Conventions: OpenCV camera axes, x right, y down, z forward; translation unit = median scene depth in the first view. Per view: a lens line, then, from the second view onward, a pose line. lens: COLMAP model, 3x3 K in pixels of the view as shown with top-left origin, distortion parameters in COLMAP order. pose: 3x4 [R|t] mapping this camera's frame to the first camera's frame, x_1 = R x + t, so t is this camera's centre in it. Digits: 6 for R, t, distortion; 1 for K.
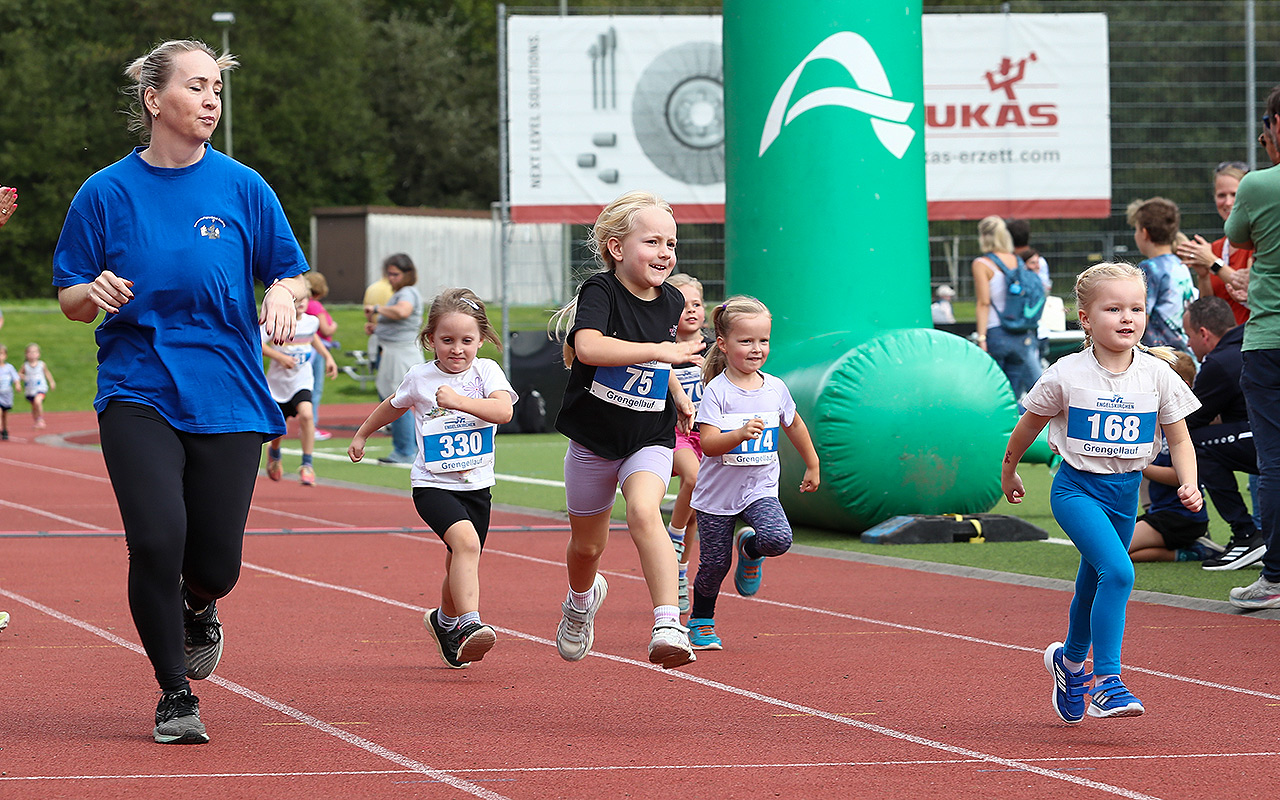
lens RADIAL K [[9089.2, 0, 640.0], [0, 9089.2, 400.0], [0, 0, 1]] dist [0.388128, 14.228656]
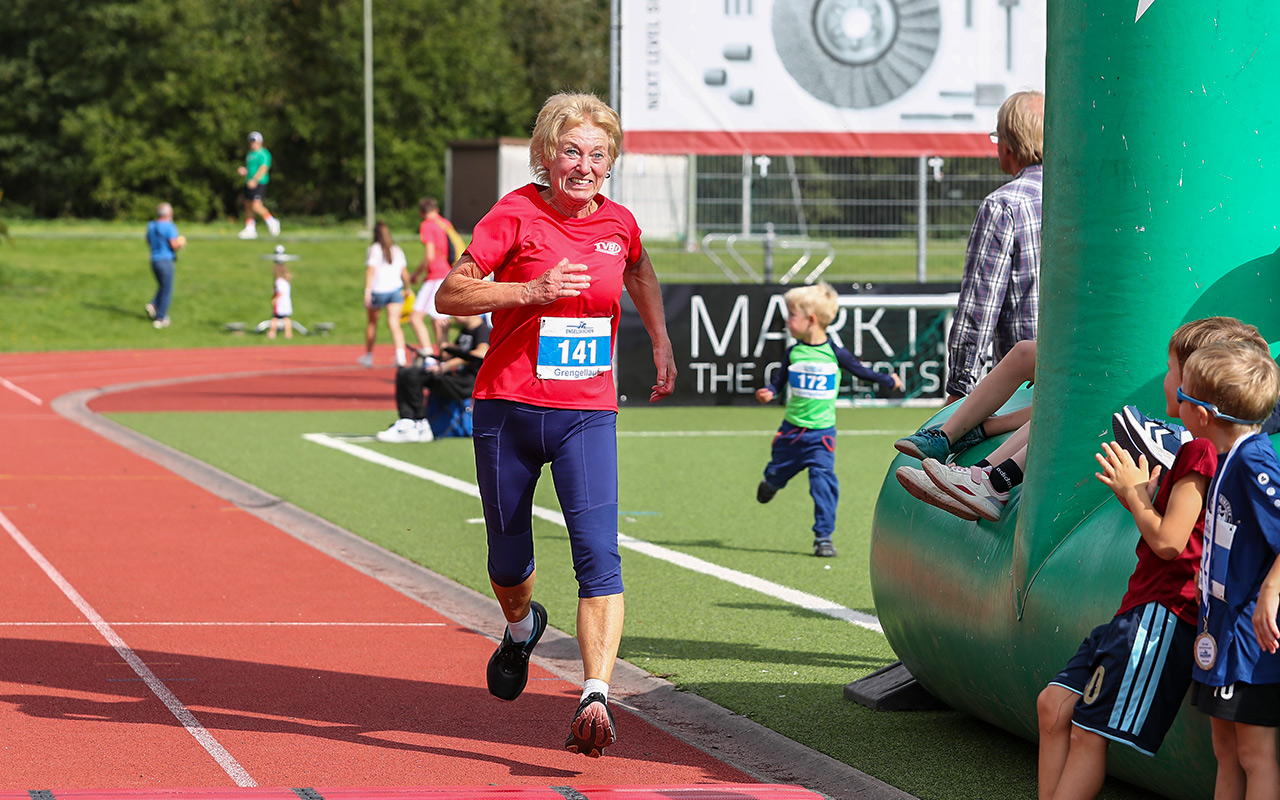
lens RADIAL K [[6299.5, 0, 640.0], [0, 6299.5, 400.0], [0, 0, 1]] dist [0.273272, -2.410092]
pose [[0.999714, 0.017759, -0.016025, -0.001909], [-0.017465, 0.999680, 0.018298, -0.004733], [0.016345, -0.018013, 0.999704, 0.272228]]
